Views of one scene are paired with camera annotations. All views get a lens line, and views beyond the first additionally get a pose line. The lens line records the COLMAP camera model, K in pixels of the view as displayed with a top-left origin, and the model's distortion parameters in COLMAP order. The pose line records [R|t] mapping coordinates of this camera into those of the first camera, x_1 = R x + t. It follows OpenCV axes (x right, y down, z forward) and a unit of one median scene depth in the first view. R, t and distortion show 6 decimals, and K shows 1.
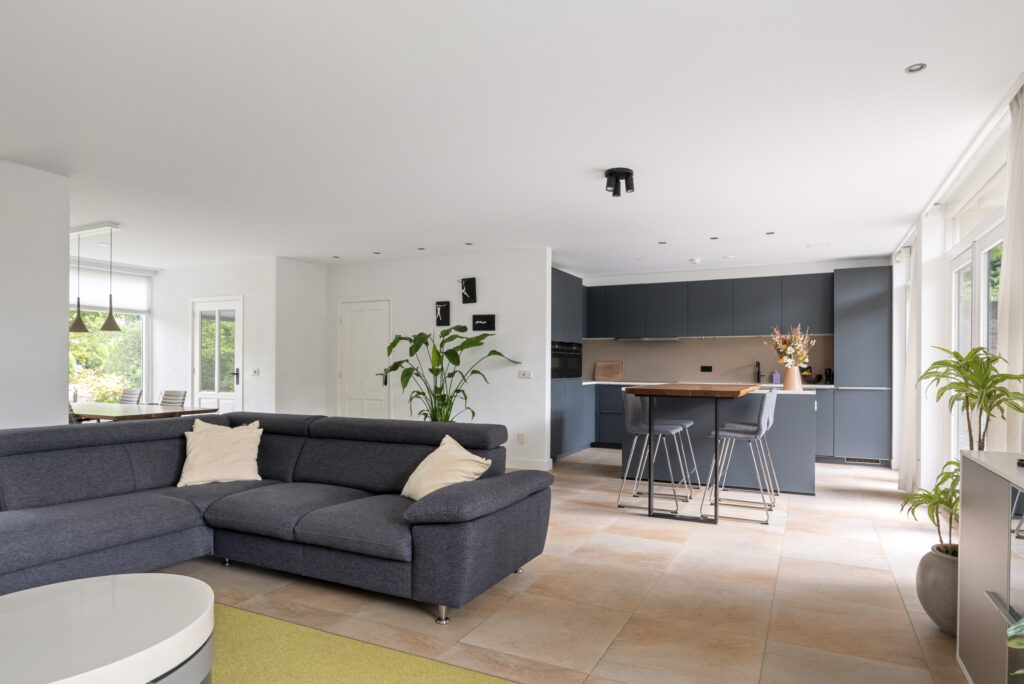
lens RADIAL K [[562.2, 0, 517.1], [0, 562.2, 360.5], [0, 0, 1]] dist [-0.002528, -0.000431]
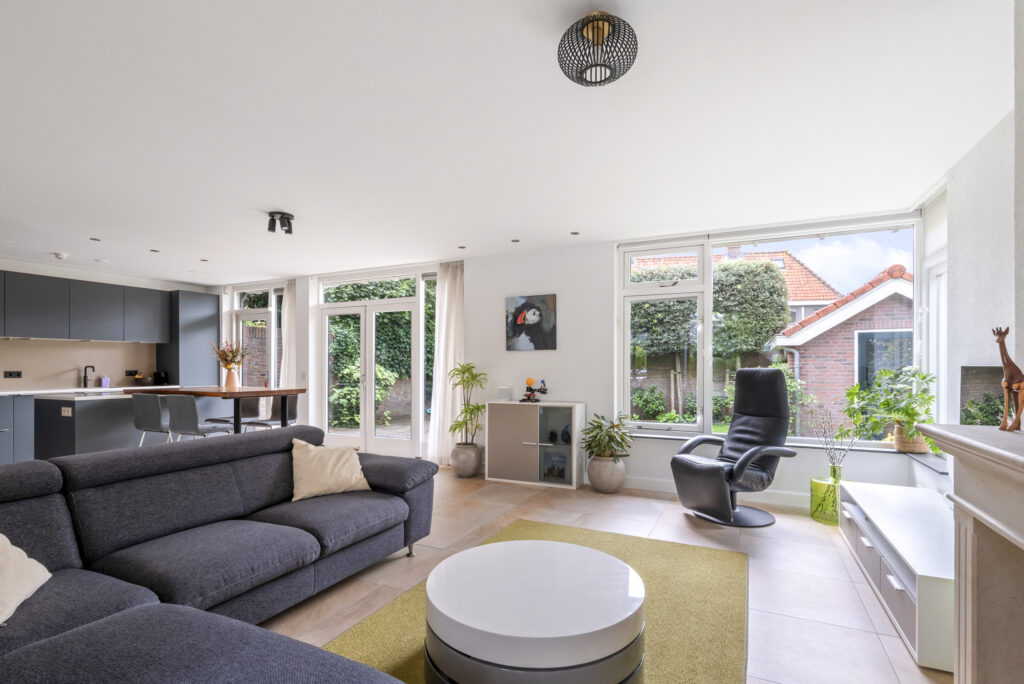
lens RADIAL K [[505.5, 0, 514.0], [0, 505.5, 370.1], [0, 0, 1]] dist [0.000709, 0.000148]
pose [[-0.025384, -0.010505, 0.999623, -1.282150], [-0.007290, 0.999920, 0.010323, -0.015088], [-0.999651, -0.007025, -0.025459, 0.700683]]
